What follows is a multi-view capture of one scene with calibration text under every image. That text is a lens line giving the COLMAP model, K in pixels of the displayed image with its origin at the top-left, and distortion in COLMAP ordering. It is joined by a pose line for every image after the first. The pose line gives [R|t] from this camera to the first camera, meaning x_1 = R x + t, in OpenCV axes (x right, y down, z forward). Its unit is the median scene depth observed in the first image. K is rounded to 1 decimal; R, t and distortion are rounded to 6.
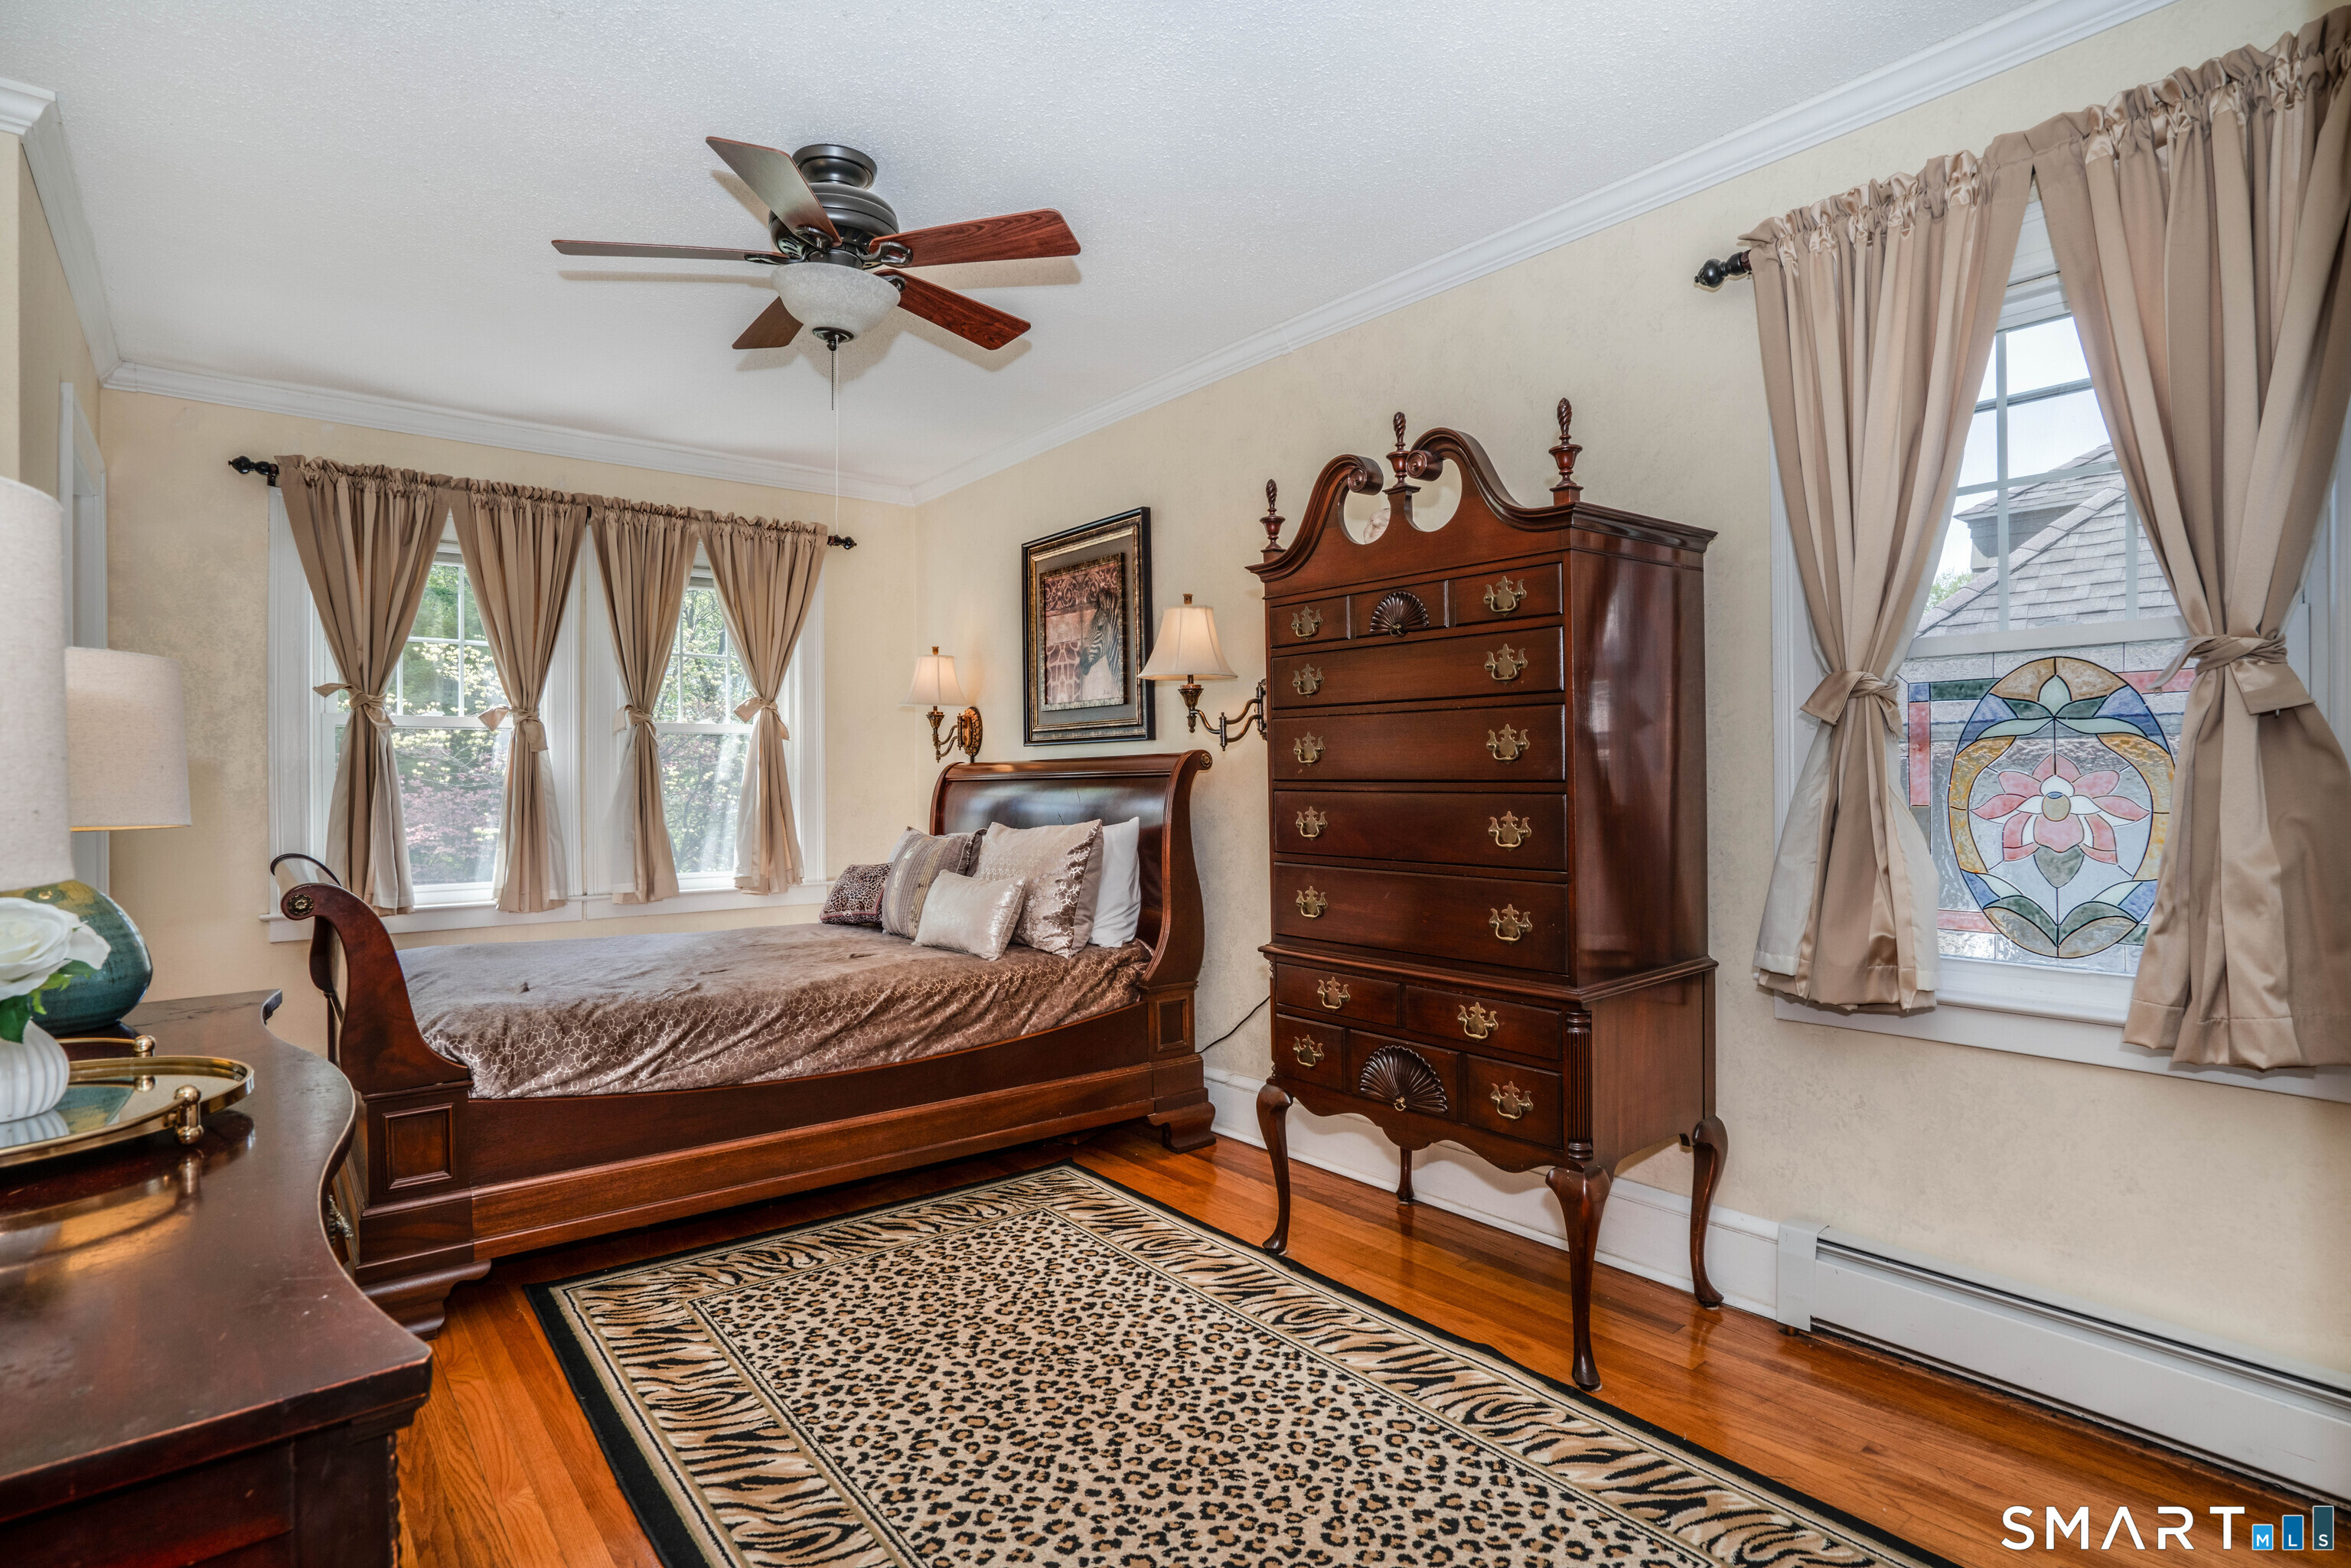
lens RADIAL K [[1175.5, 0, 1159.6], [0, 1175.5, 784.2], [0, 0, 1]] dist [-0.028520, 0.000673]
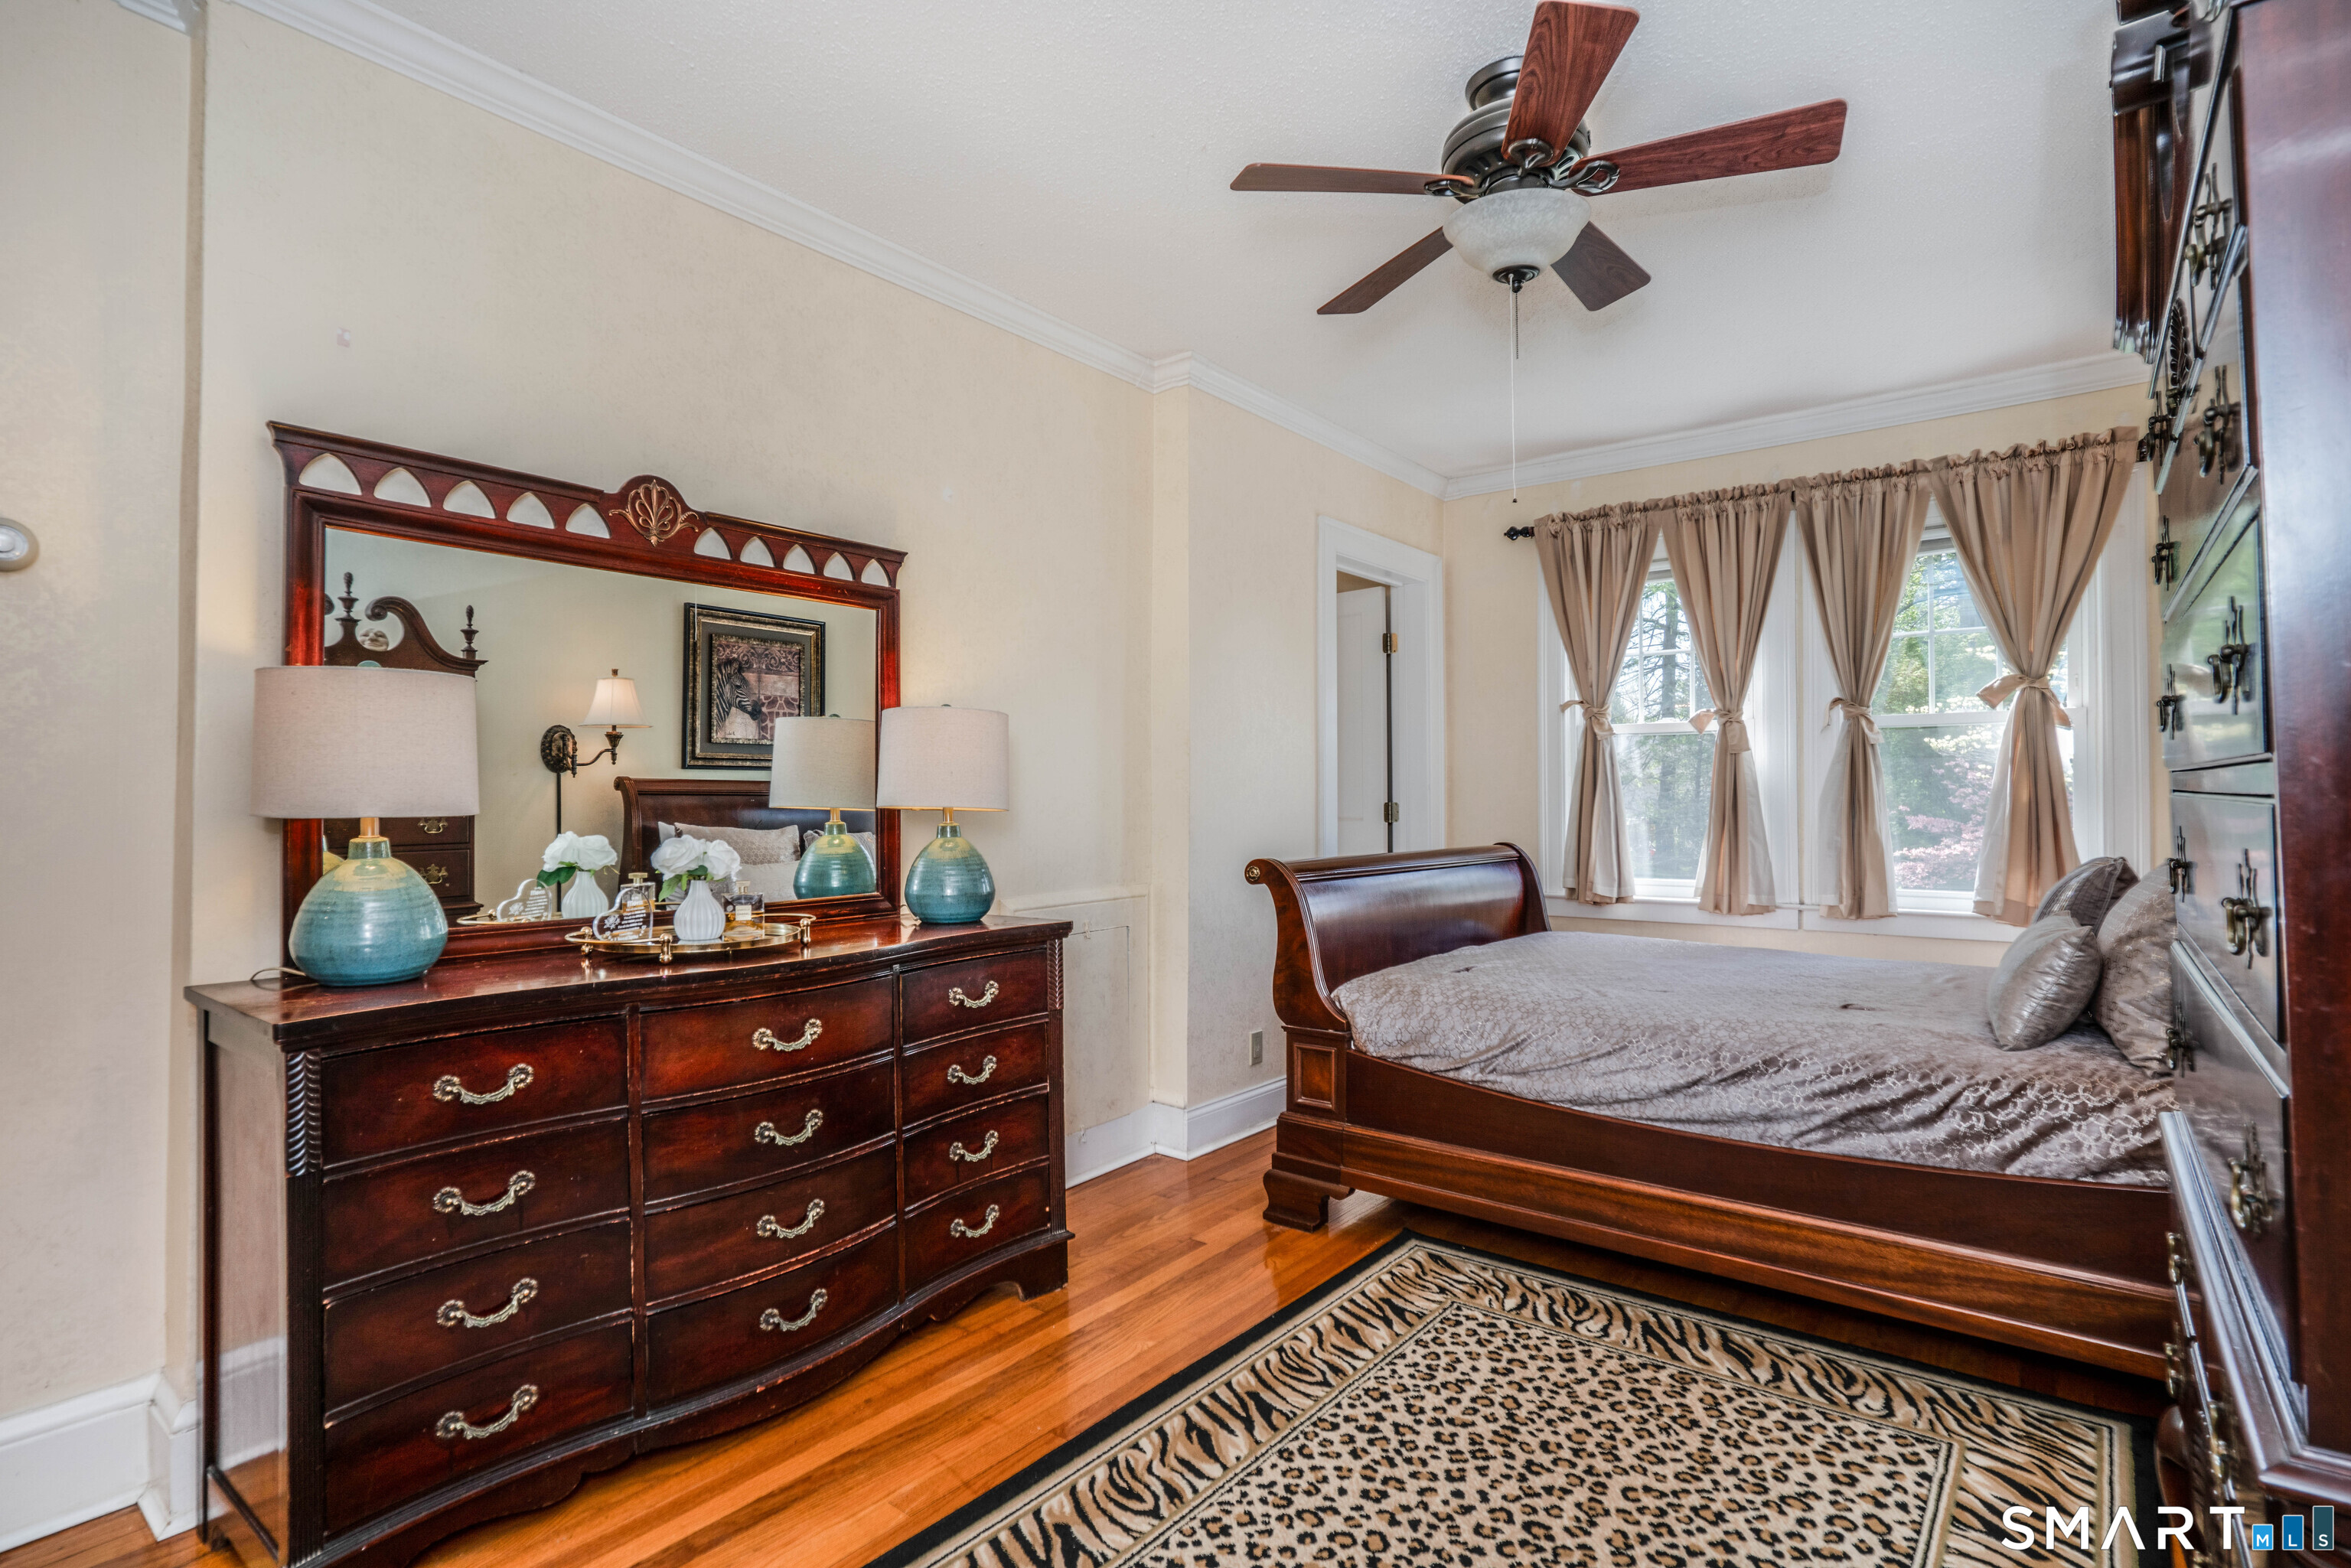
lens RADIAL K [[1115.5, 0, 1162.5], [0, 1115.5, 783.7], [0, 0, 1]] dist [-0.036198, 0.006760]
pose [[0.229773, -0.004693, -0.973233, 0.406763], [-0.000636, 0.999987, -0.004972, 0.004847], [0.973244, 0.001762, 0.229767, 0.472996]]
